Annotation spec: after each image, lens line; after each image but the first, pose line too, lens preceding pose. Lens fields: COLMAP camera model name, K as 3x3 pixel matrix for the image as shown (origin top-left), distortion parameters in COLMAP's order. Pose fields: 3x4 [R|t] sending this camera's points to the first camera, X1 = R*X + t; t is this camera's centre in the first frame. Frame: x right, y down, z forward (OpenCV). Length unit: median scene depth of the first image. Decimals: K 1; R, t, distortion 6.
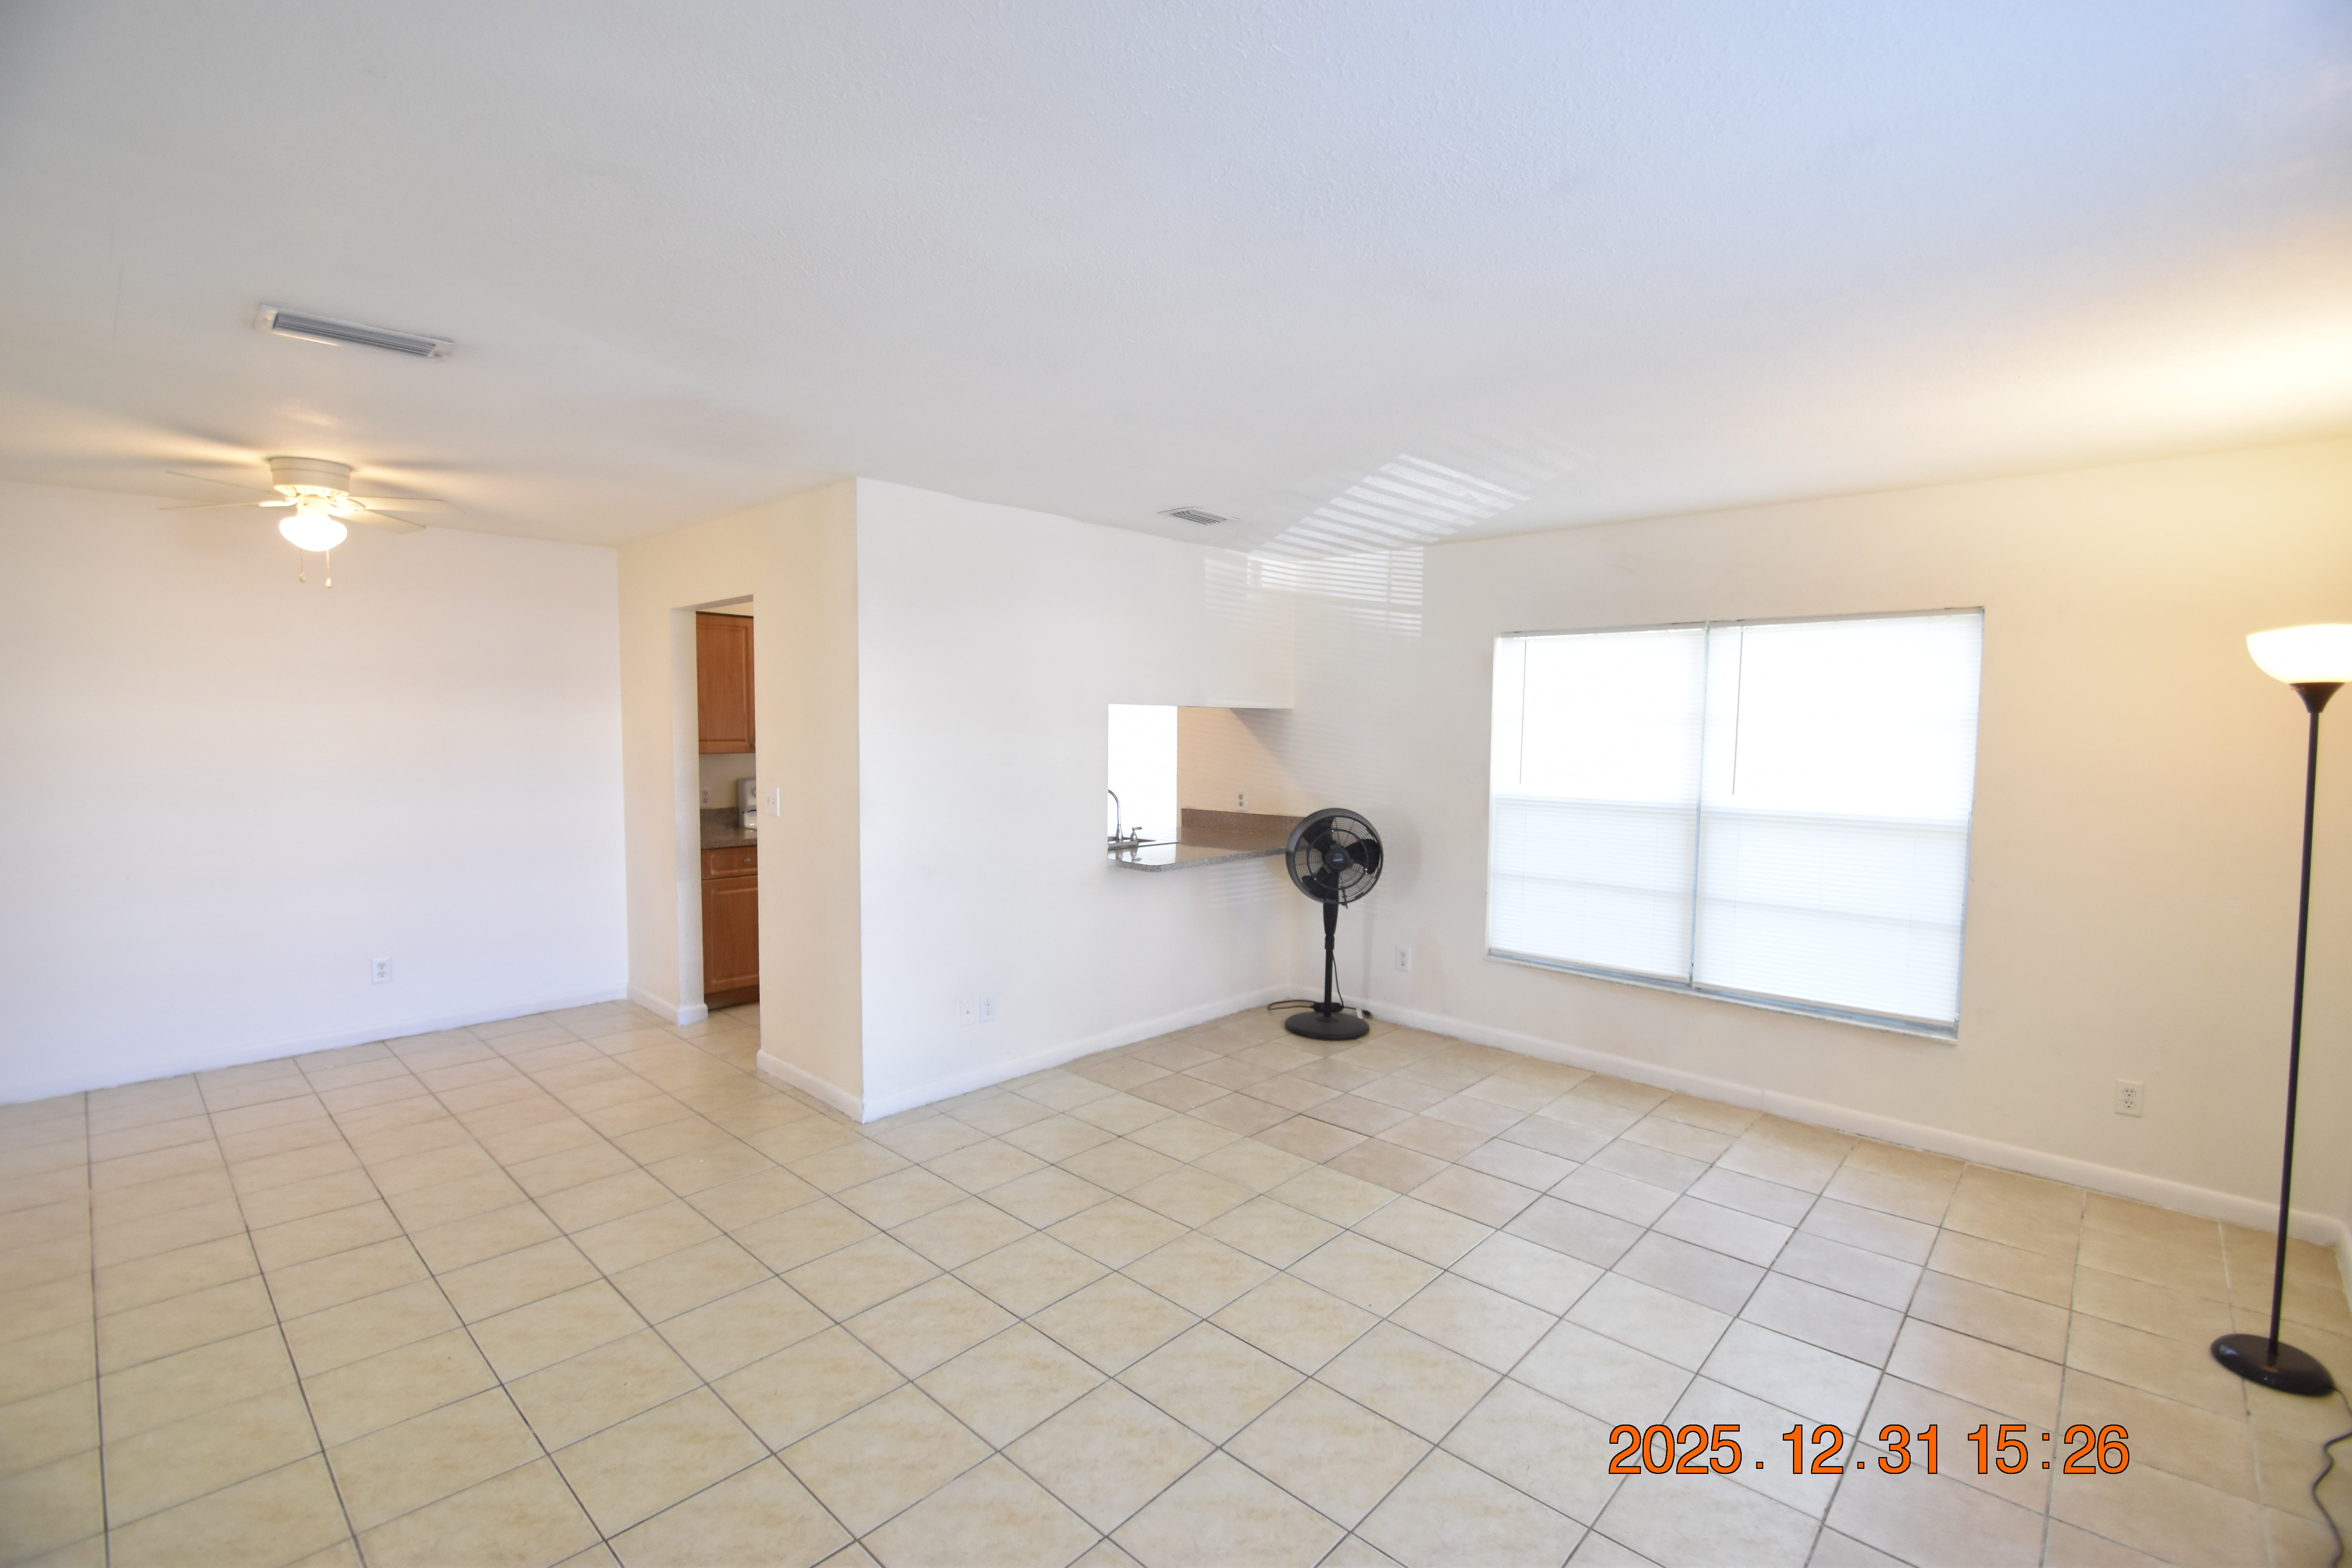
lens RADIAL K [[1033.1, 0, 1173.9], [0, 1033.1, 790.4], [0, 0, 1]] dist [0.008839, -0.010635]
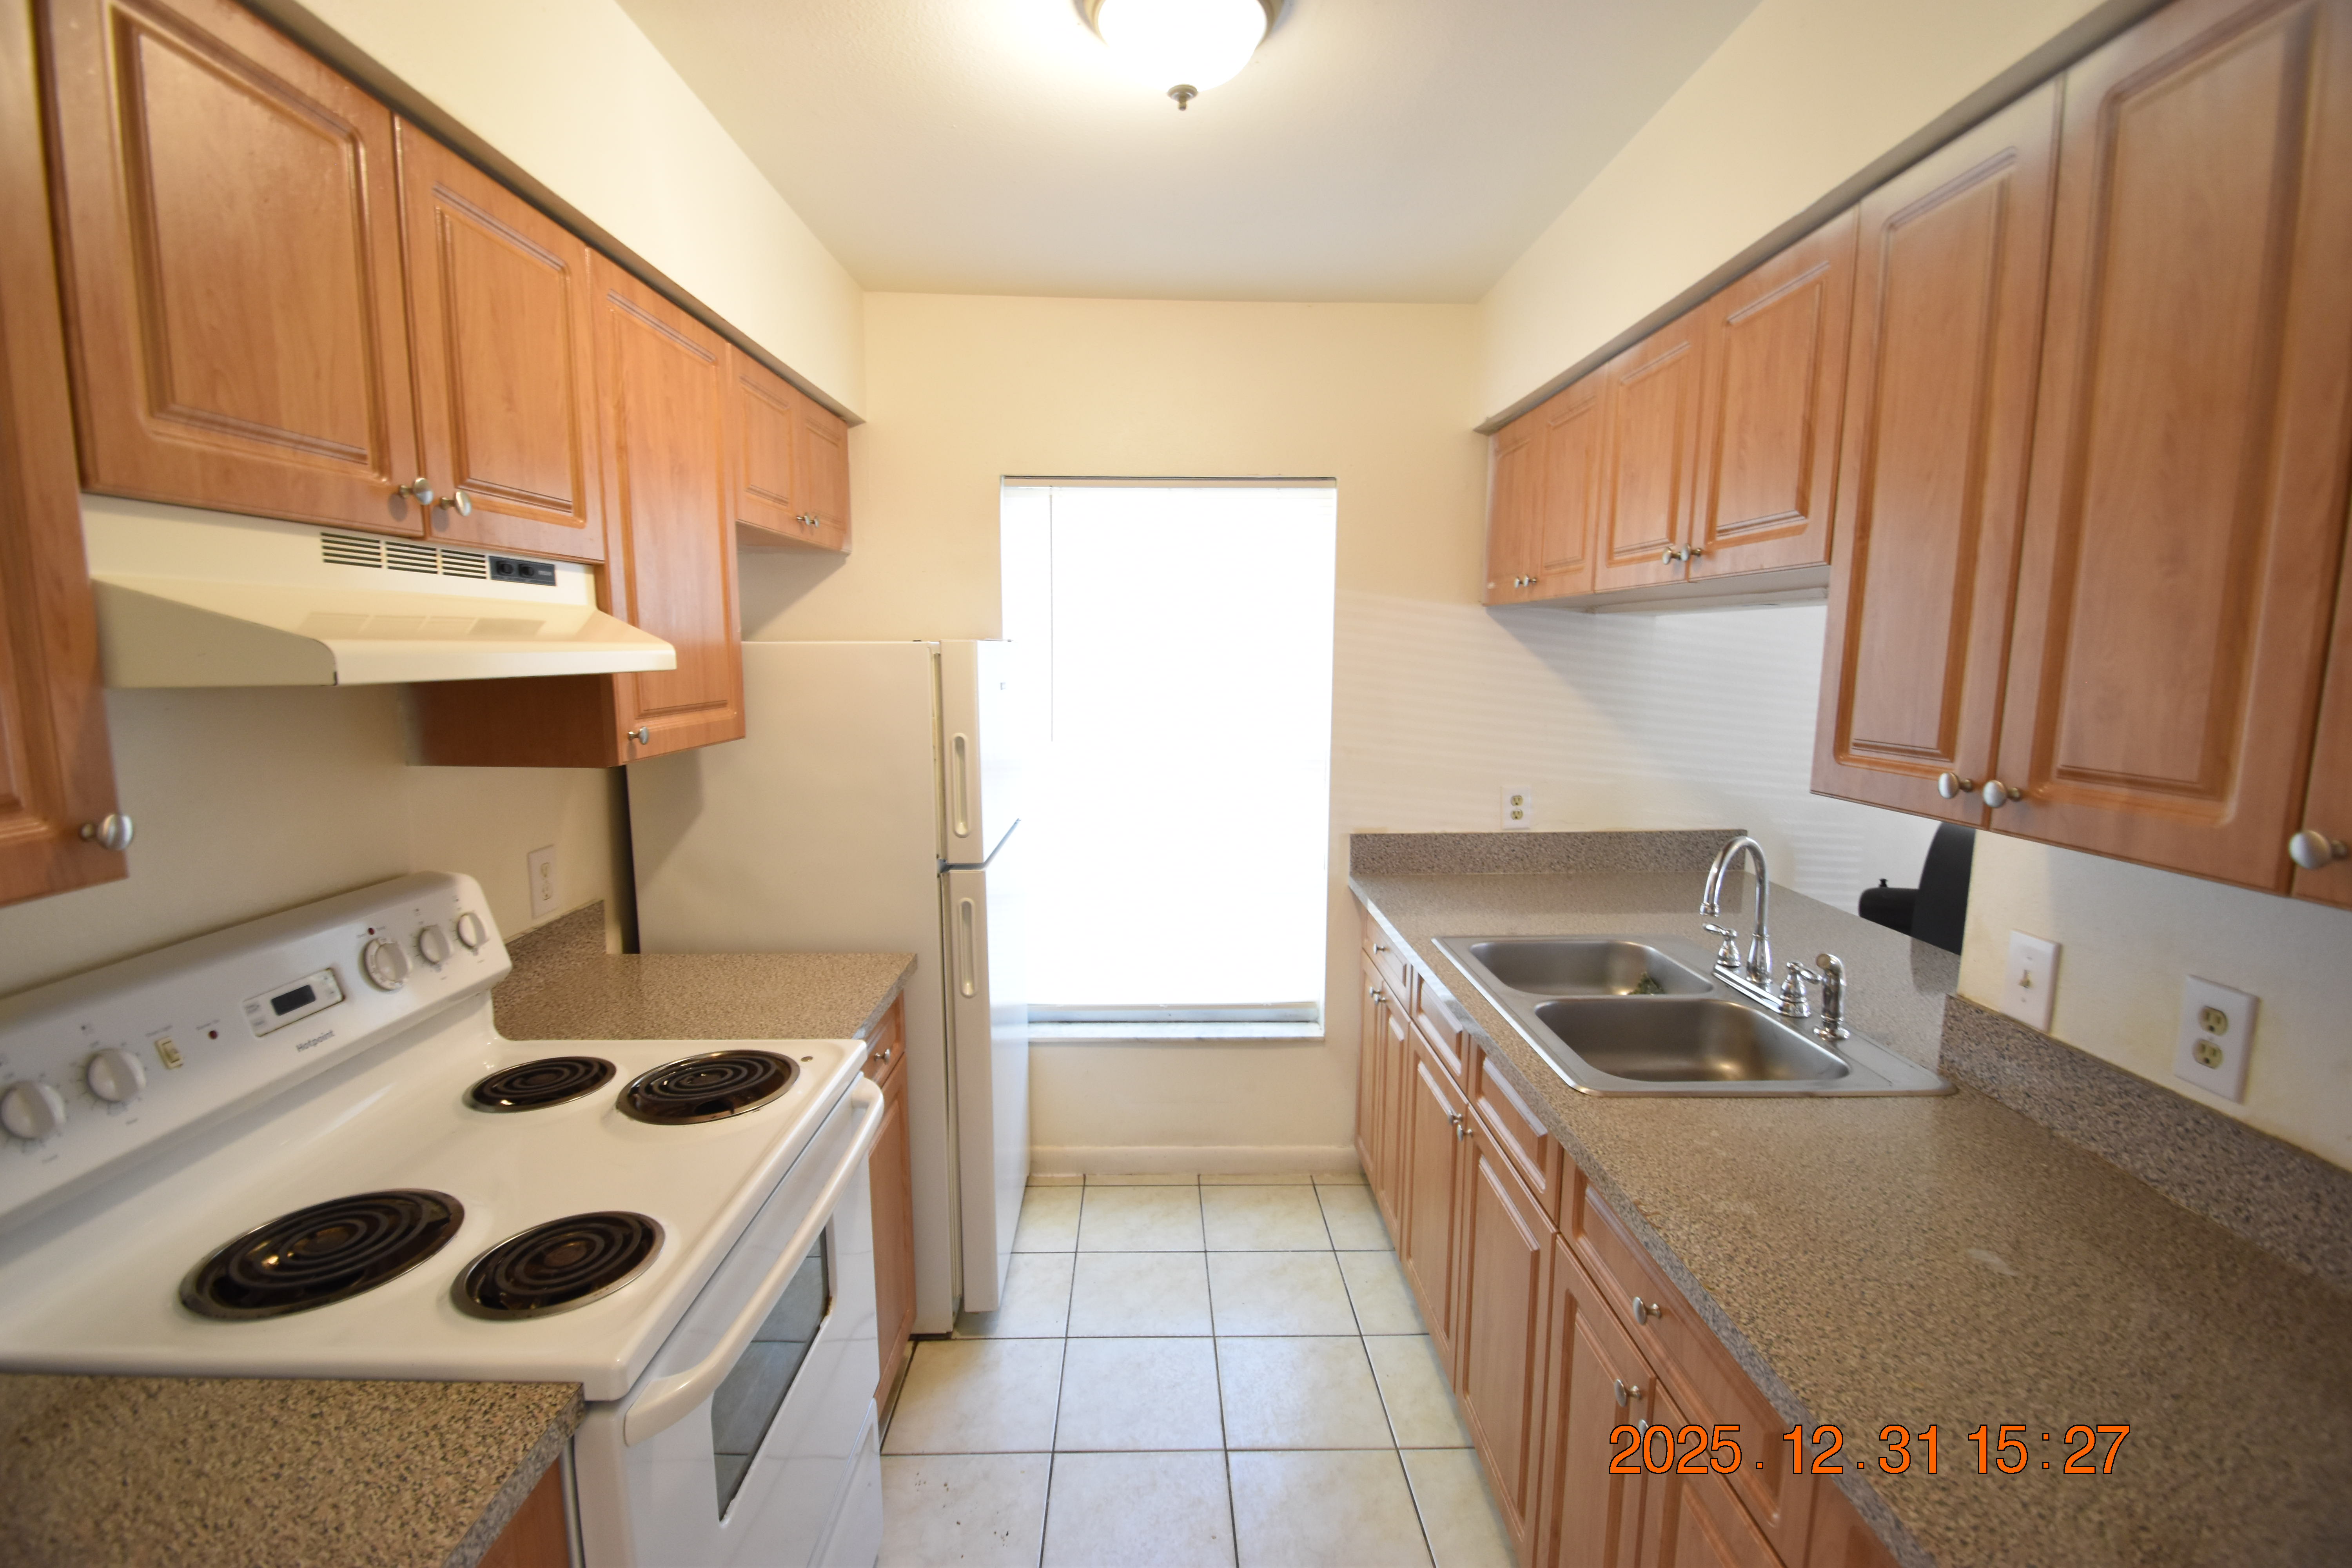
lens RADIAL K [[1033.1, 0, 1173.5], [0, 1033.1, 798.0], [0, 0, 1]] dist [0.008839, -0.010635]
pose [[0.710301, -0.105654, 0.695924, -0.529380], [0.047795, 0.993628, 0.102069, -0.071531], [-0.702274, -0.039237, 0.710825, 1.058723]]
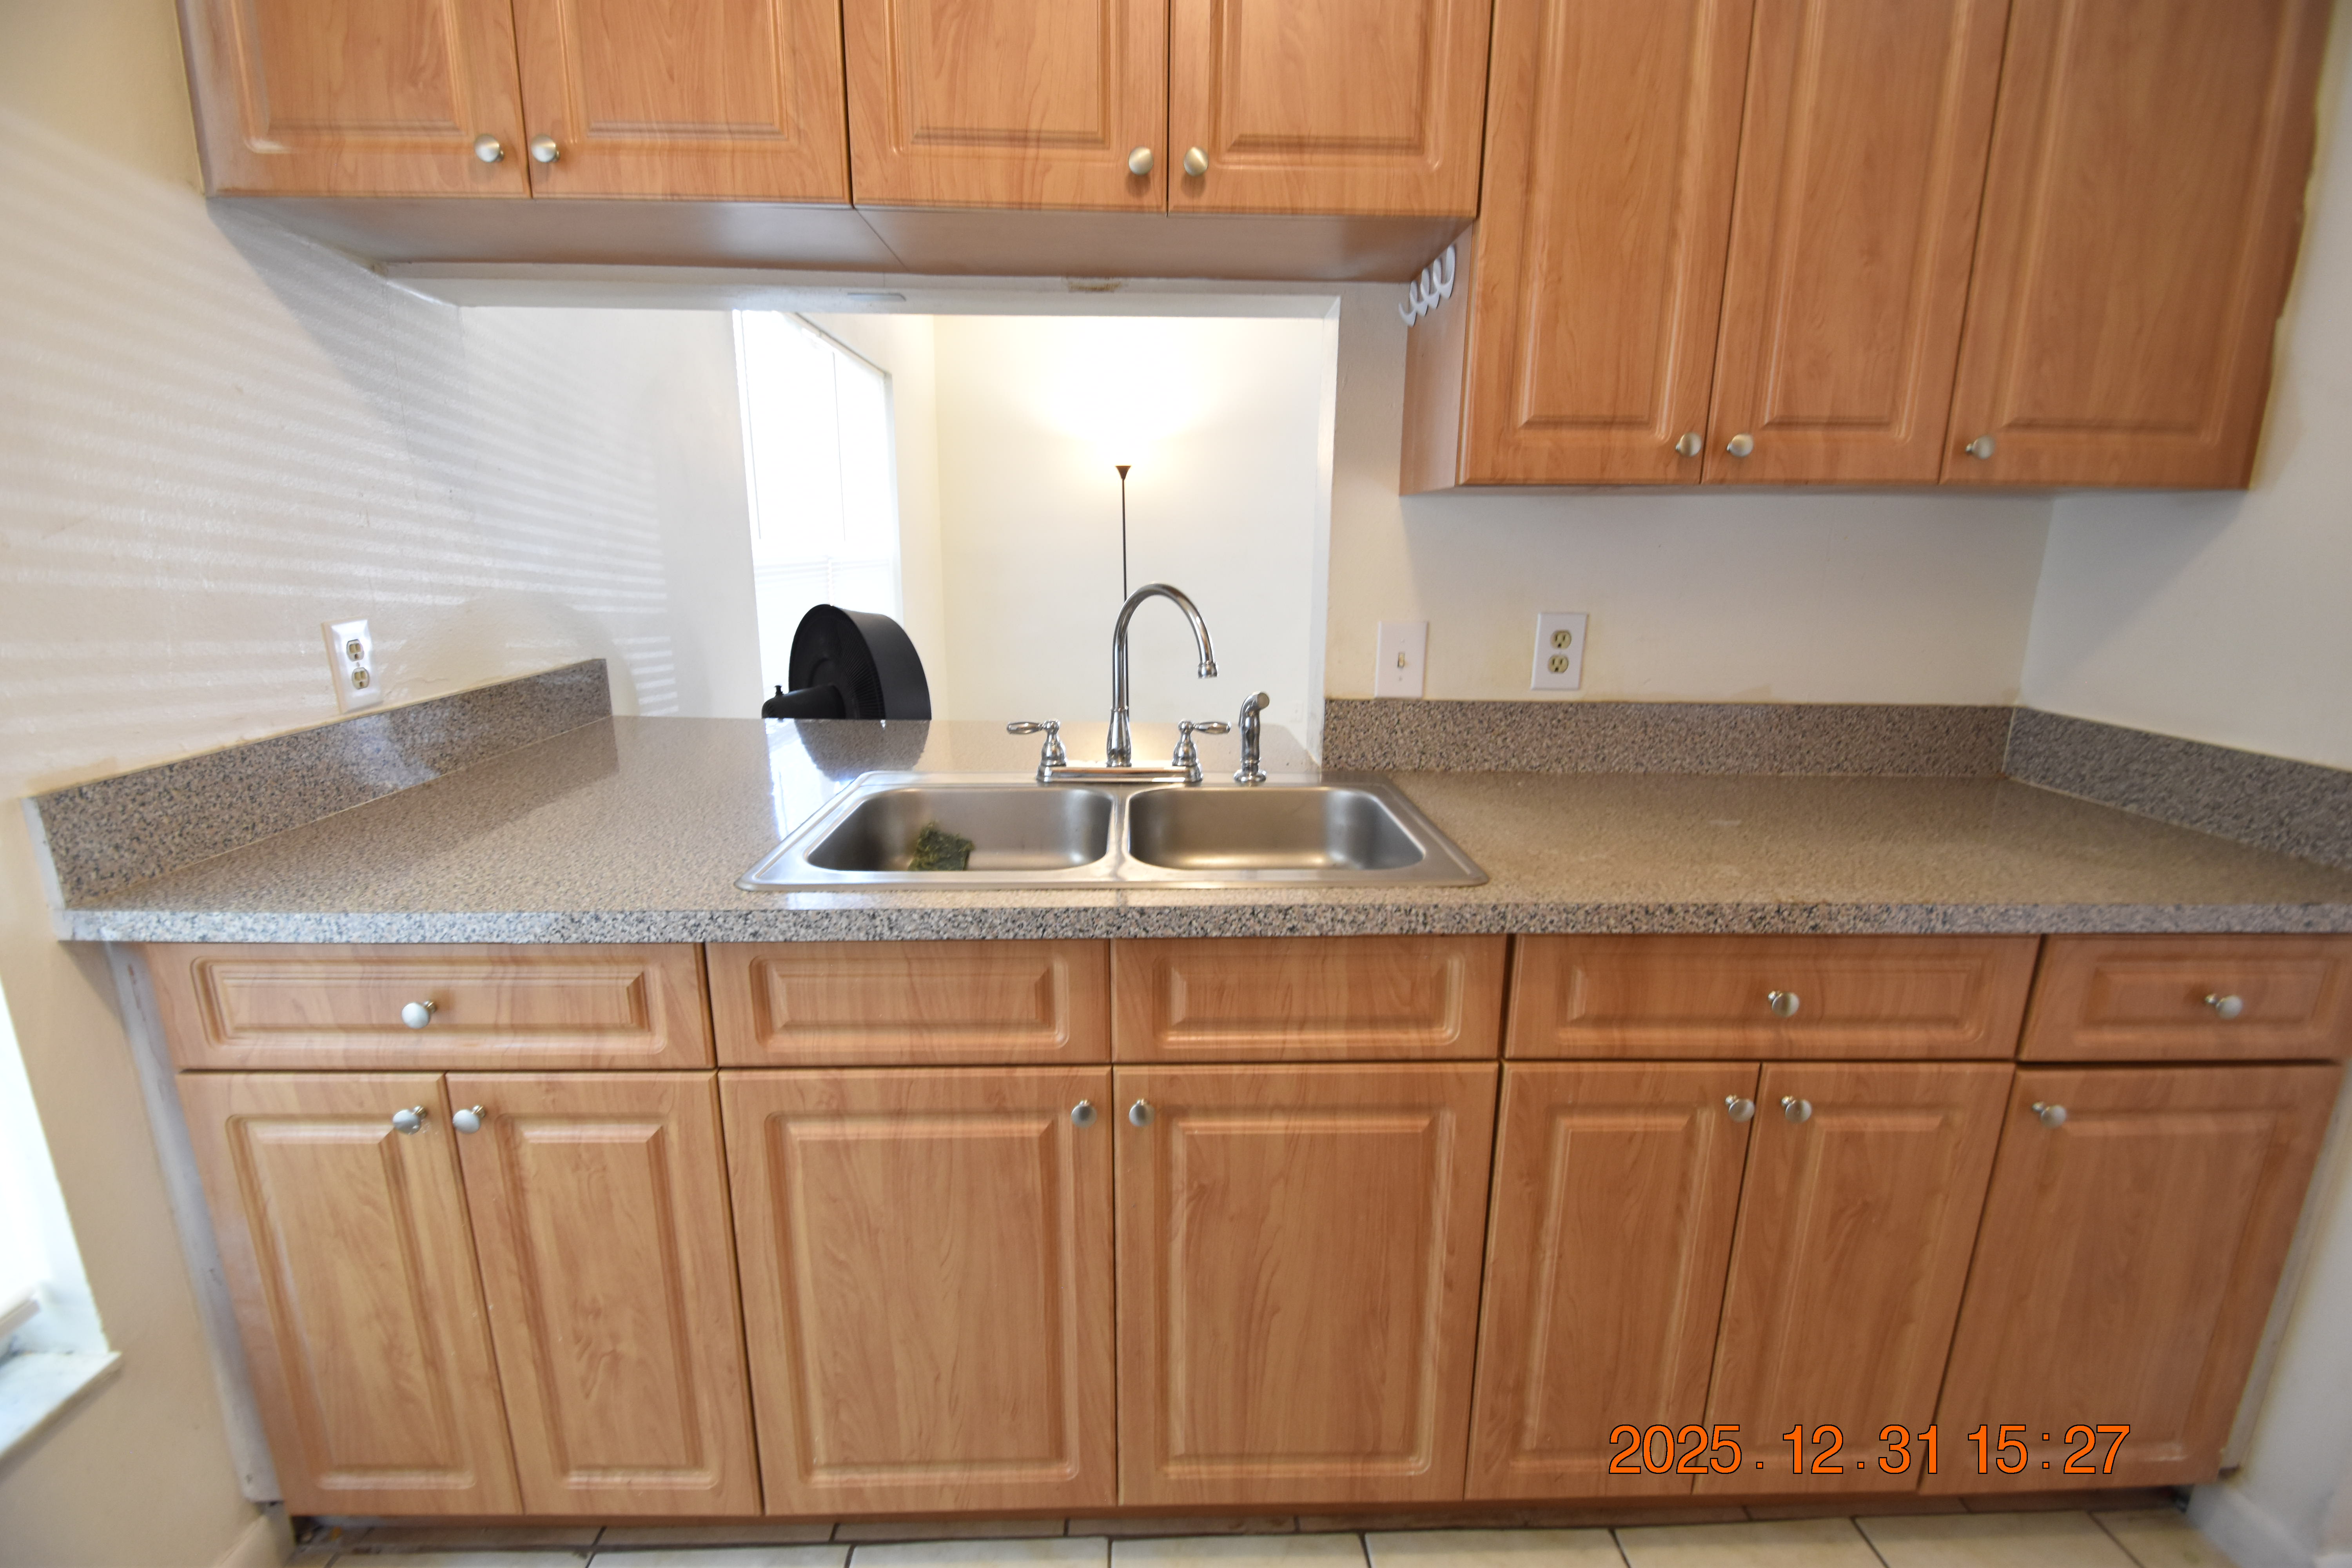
lens RADIAL K [[1033.1, 0, 1178.1], [0, 1033.1, 792.6], [0, 0, 1]] dist [0.008839, -0.010635]
pose [[-0.712784, -0.177478, 0.678557, -0.328085], [0.032206, 0.958153, 0.284438, -0.033200], [-0.700644, 0.224596, -0.677241, 1.422808]]
